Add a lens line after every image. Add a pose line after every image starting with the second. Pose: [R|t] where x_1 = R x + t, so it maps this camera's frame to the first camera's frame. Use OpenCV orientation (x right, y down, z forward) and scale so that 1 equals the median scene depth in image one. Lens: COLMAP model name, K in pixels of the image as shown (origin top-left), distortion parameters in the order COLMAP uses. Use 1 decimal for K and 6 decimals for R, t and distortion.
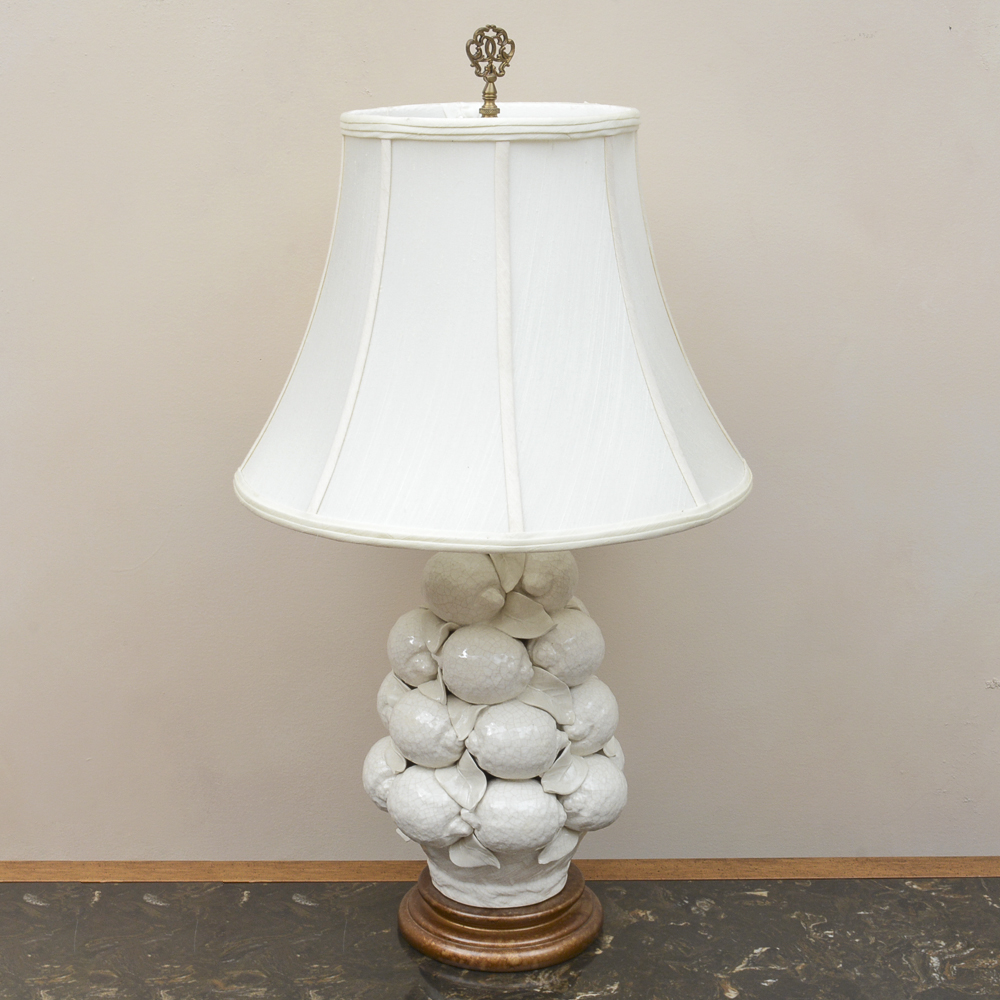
lens RADIAL K [[2003.7, 0, 500.6], [0, 2003.7, 499.4], [0, 0, 1]] dist [0.025361, 0.000000]
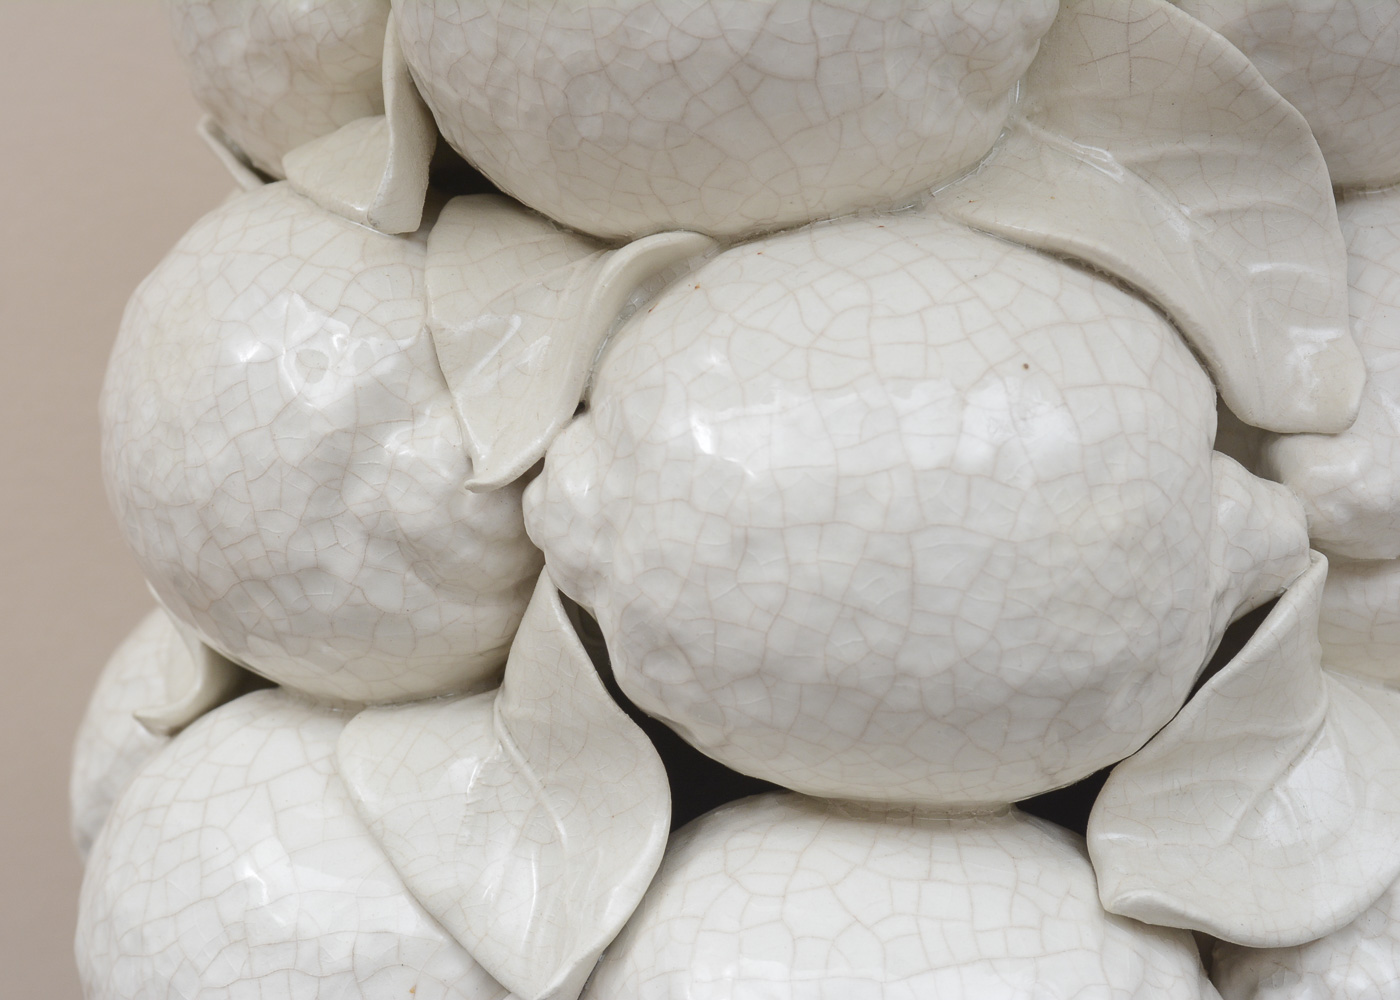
lens RADIAL K [[2741.6, 0, 692.5], [0, 2741.6, 500.6], [0, 0, 1]] dist [0.004296, 0.000000]
pose [[0.982012, 0.037914, -0.184971, 0.027430], [-0.041984, 0.998954, -0.018135, 0.123244], [0.184090, 0.025574, 0.982577, 0.817732]]
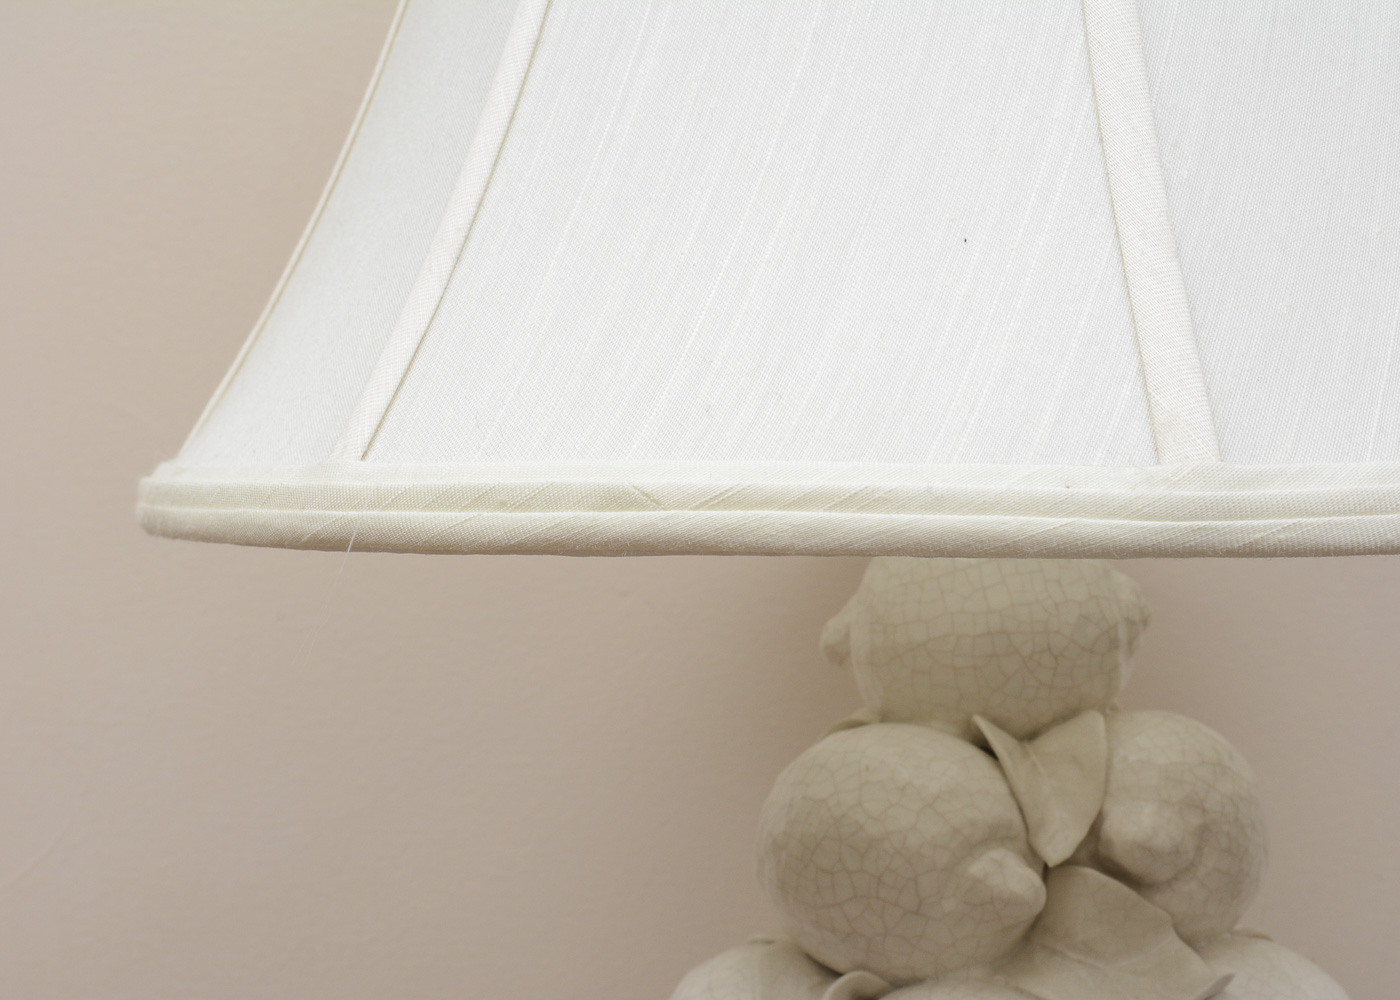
lens RADIAL K [[2287.3, 0, 704.2], [0, 2287.3, 502.4], [0, 0, 1]] dist [0.010104, 0.000000]
pose [[0.998961, -0.007554, -0.044938, -0.032266], [-0.003185, 0.972175, -0.234233, 0.073366], [0.045457, 0.234133, 0.971141, 0.658677]]
